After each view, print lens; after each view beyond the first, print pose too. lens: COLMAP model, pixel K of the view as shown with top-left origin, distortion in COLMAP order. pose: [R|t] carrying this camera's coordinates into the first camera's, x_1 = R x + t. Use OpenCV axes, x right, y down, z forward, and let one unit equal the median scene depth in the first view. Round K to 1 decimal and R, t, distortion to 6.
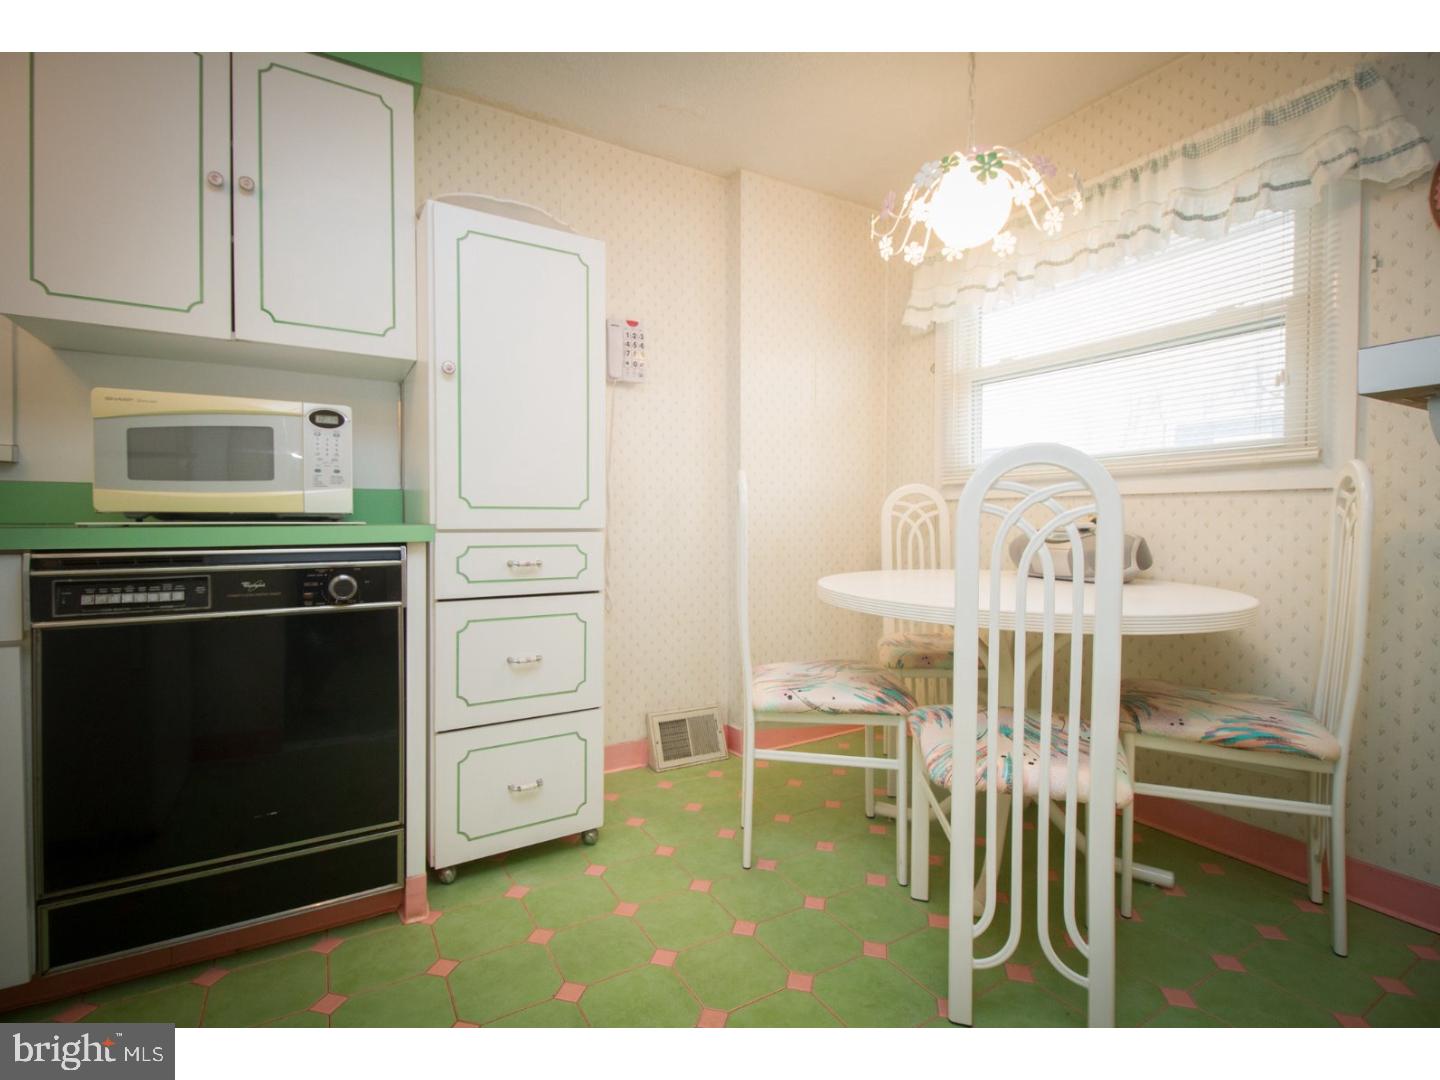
lens RADIAL K [[663.4, 0, 720.0], [0, 663.4, 540.0], [0, 0, 1]] dist [-0.000130, -0.000739]
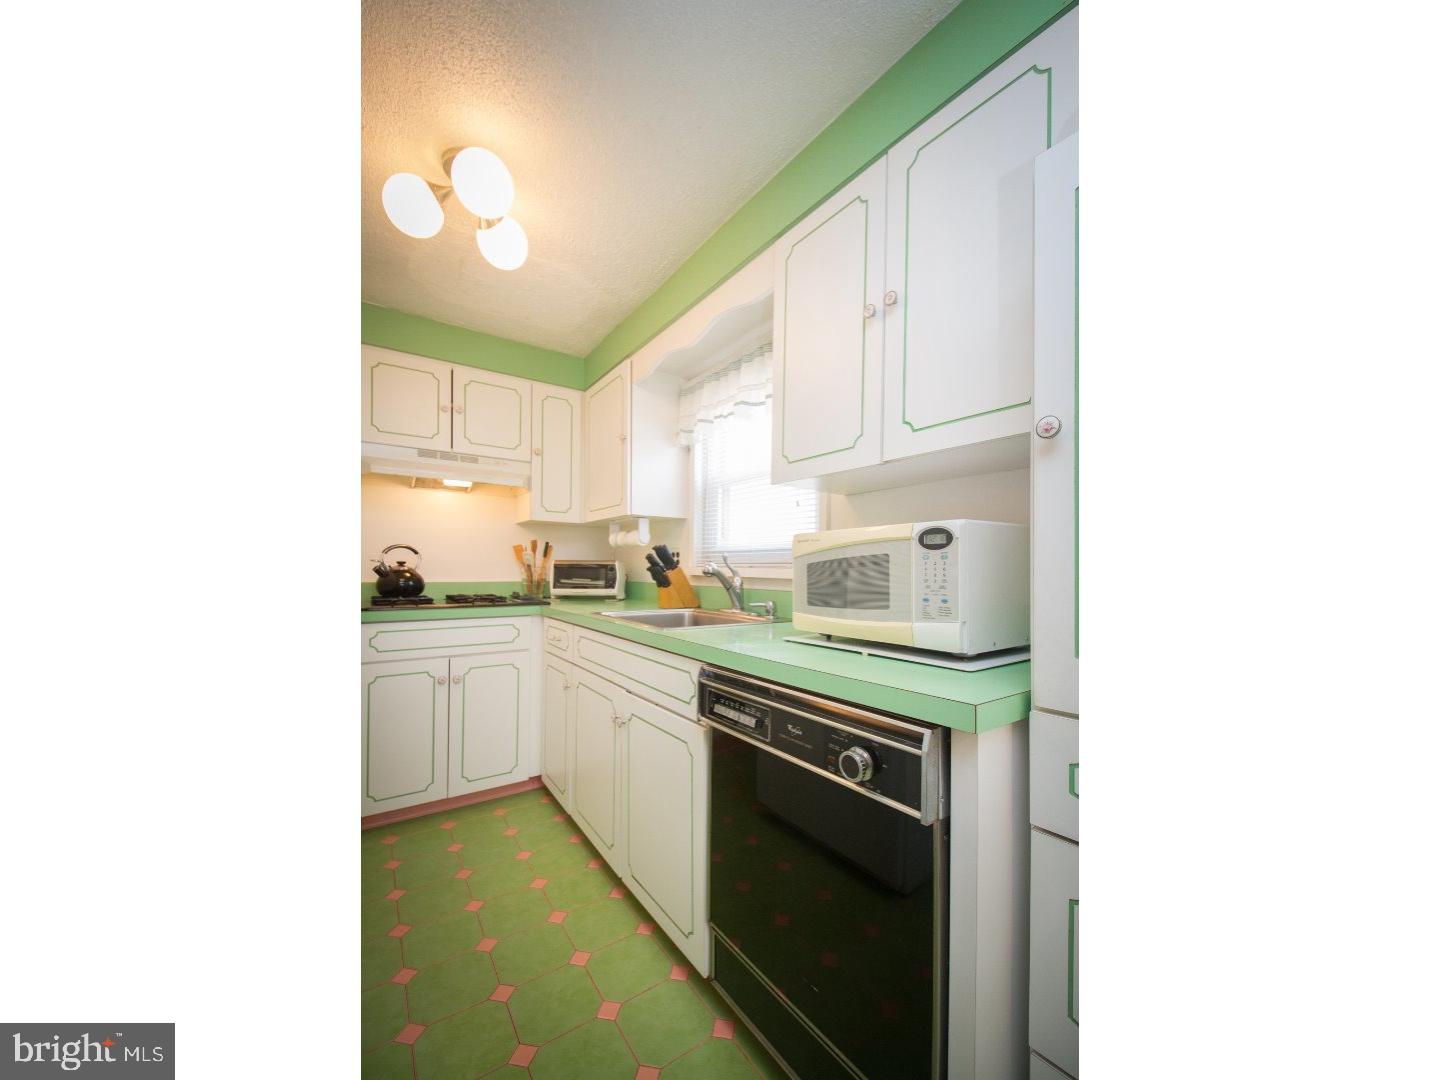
lens RADIAL K [[522.3, 0, 720.0], [0, 522.3, 540.0], [0, 0, 1]] dist [0.000018, -0.000055]
pose [[0.061638, -0.030496, -0.997633, 0.050212], [-0.037665, 0.998750, -0.032857, -0.152954], [0.997388, 0.039601, 0.060412, 0.708469]]
